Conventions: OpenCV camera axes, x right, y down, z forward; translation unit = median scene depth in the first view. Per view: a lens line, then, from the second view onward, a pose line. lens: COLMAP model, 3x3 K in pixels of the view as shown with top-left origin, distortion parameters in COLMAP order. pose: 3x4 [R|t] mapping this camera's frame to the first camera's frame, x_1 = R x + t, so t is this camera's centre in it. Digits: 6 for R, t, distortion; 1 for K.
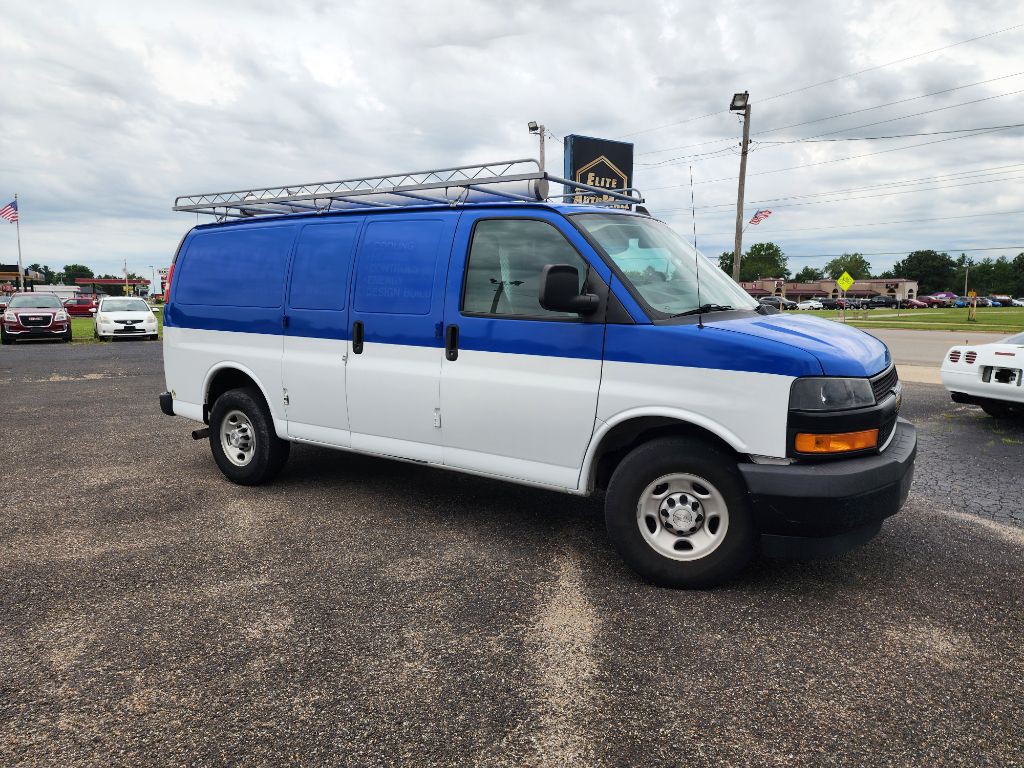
lens RADIAL K [[683.4, 0, 517.7], [0, 683.4, 385.2], [0, 0, 1]] dist [0.066328, -0.054064]
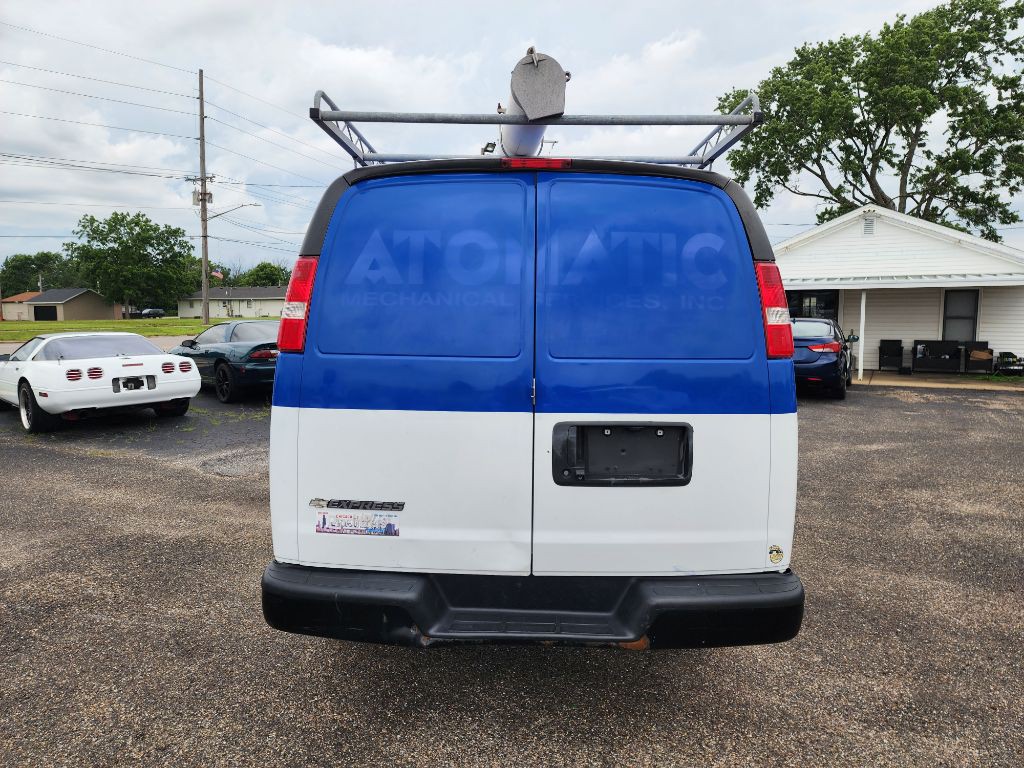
lens RADIAL K [[683.4, 0, 515.1], [0, 683.4, 376.3], [0, 0, 1]] dist [0.066328, -0.054064]
pose [[-0.537395, -0.086748, 0.838857, -0.860233], [0.106014, 0.979856, 0.169245, -0.218916], [-0.836641, 0.179882, -0.517373, 1.529502]]
